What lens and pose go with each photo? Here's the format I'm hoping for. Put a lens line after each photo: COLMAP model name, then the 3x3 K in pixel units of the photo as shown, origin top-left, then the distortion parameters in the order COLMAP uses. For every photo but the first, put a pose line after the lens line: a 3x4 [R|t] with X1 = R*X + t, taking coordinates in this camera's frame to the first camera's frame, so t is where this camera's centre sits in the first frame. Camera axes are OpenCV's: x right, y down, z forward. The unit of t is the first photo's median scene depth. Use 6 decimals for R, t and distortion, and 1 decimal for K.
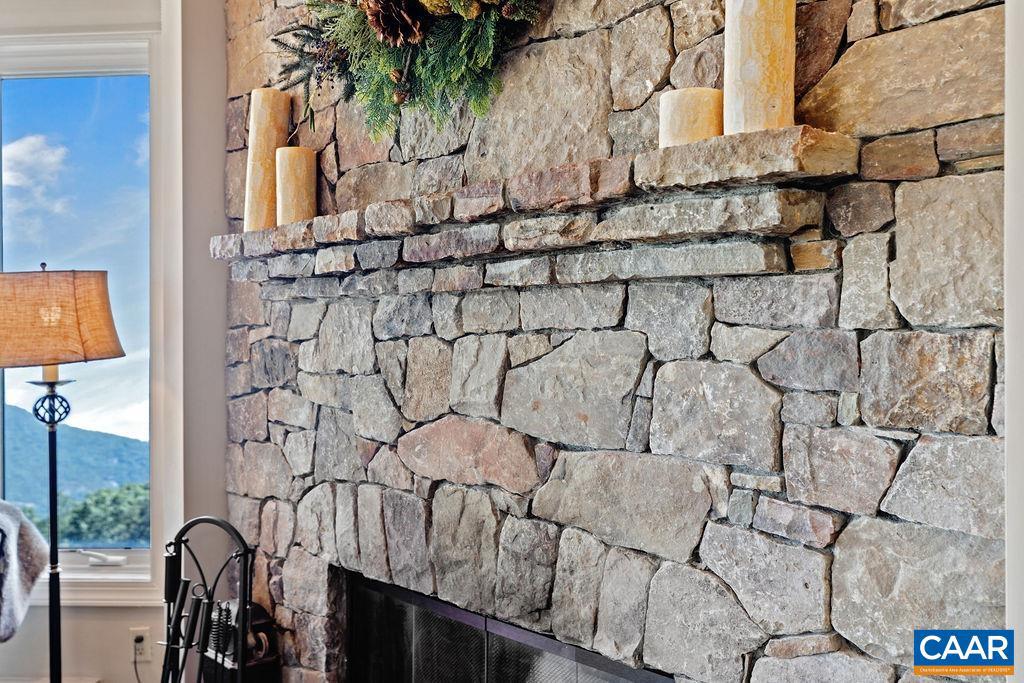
lens RADIAL K [[853.7, 0, 512.0], [0, 853.7, 341.5], [0, 0, 1]] dist [-0.003512, -0.000578]
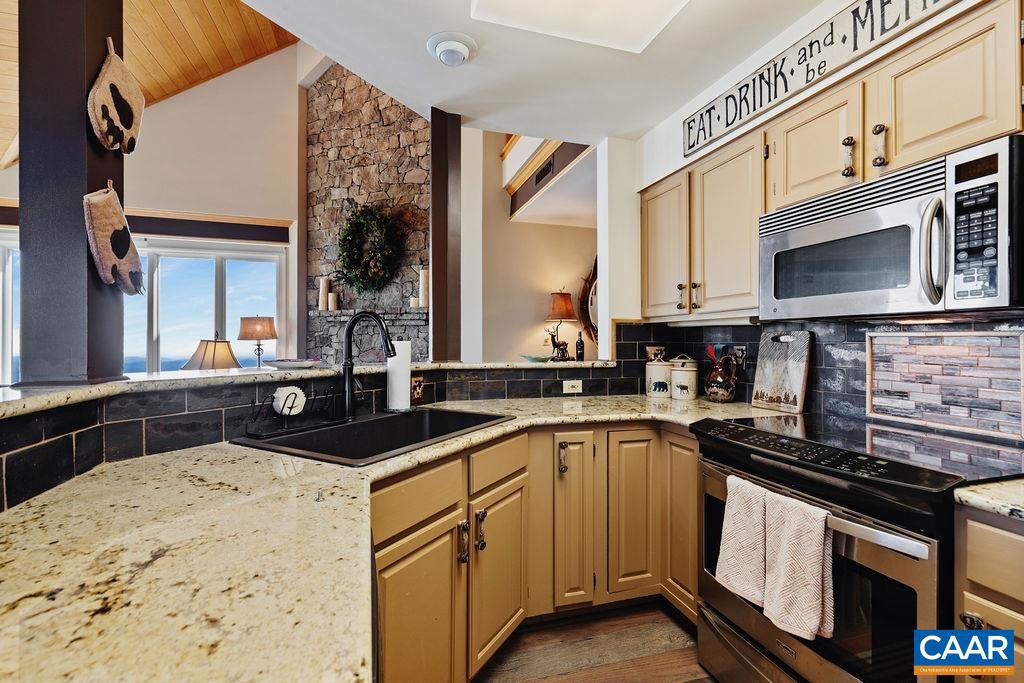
lens RADIAL K [[459.4, 0, 509.0], [0, 459.4, 341.3], [0, 0, 1]] dist [0.004190, -0.000757]
pose [[0.945543, 0.014670, 0.325168, -0.152656], [-0.011199, 0.999859, -0.012542, 0.050574], [-0.325306, 0.008218, 0.945573, -1.539867]]
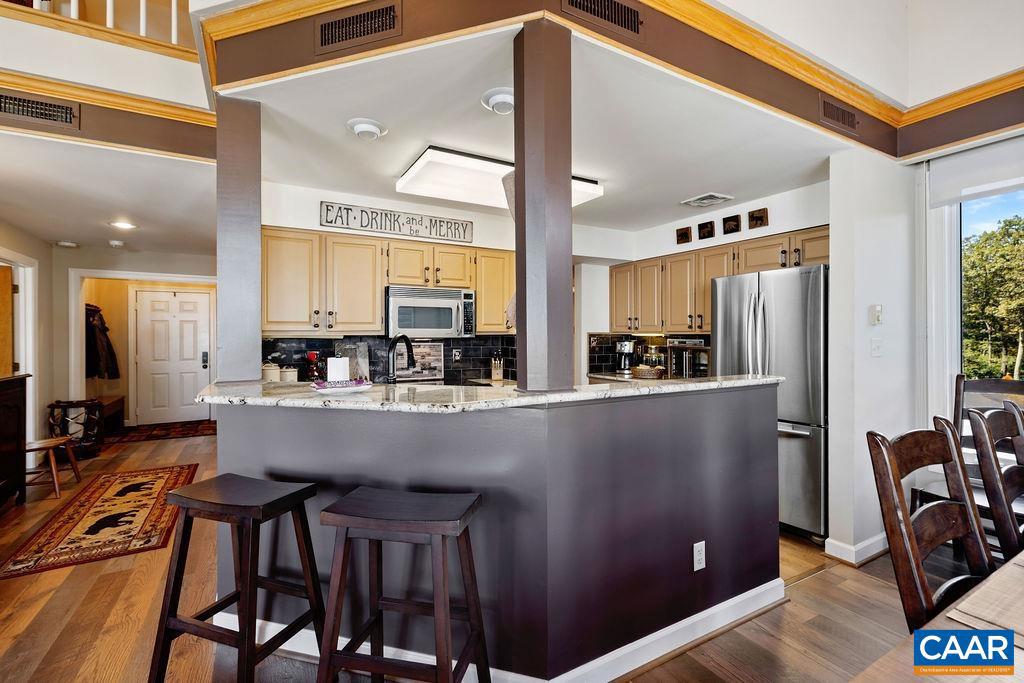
lens RADIAL K [[456.4, 0, 511.5], [0, 456.4, 333.7], [0, 0, 1]] dist [0.001662, 0.000397]
pose [[-0.529393, 0.018748, 0.848170, -1.021137], [0.018497, 0.999773, -0.010554, 0.010518], [-0.848175, 0.010102, -0.529619, -0.481520]]
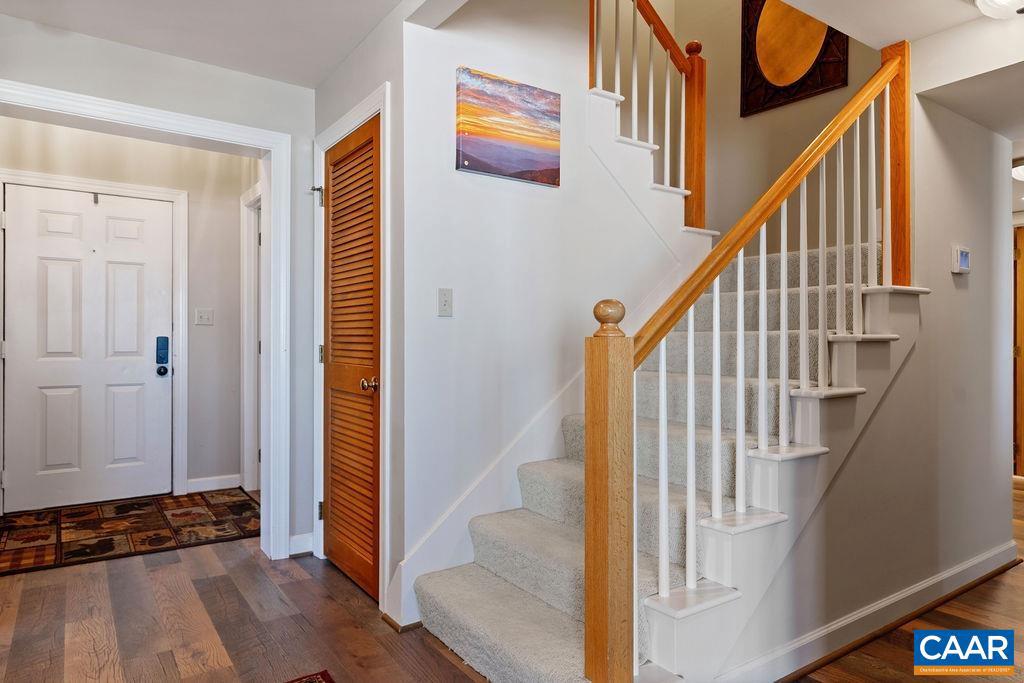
lens RADIAL K [[635.0, 0, 512.5], [0, 635.0, 336.8], [0, 0, 1]] dist [0.002870, 0.001348]
pose [[-0.607308, 0.013084, 0.794359, 0.626561], [0.011066, 0.999907, -0.008010, 0.088811], [-0.794390, 0.003926, -0.607396, -0.034427]]
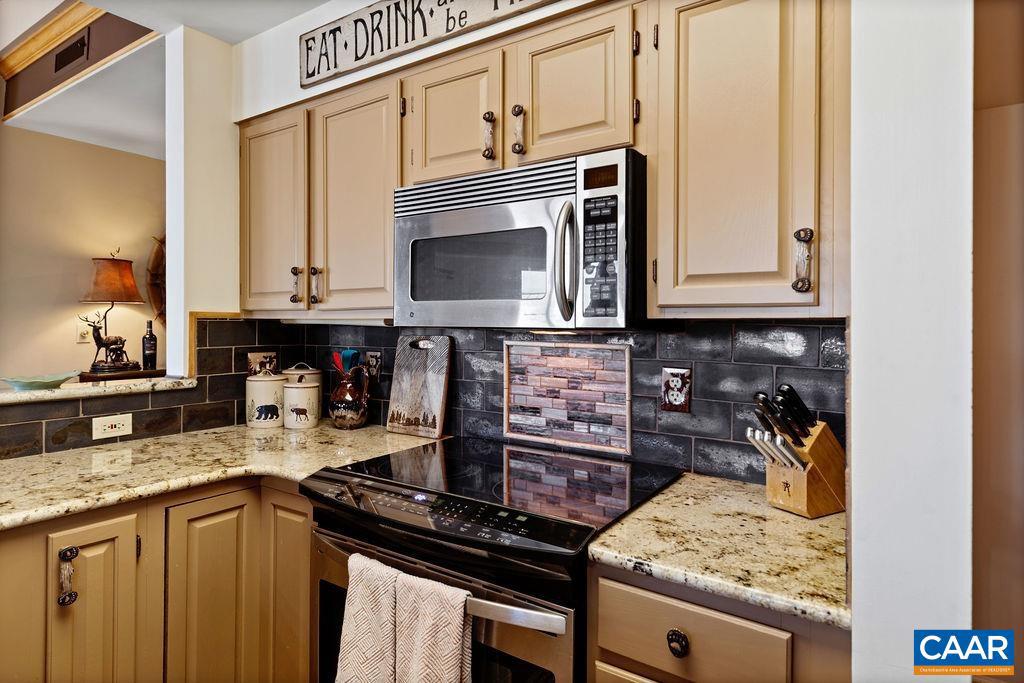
lens RADIAL K [[578.4, 0, 510.7], [0, 578.4, 321.1], [0, 0, 1]] dist [0.006727, 0.000814]
pose [[0.529499, 0.018724, 0.848104, -0.051037], [-0.004495, 0.999804, -0.019267, 0.007760], [-0.848298, 0.006390, 0.529480, -1.463324]]
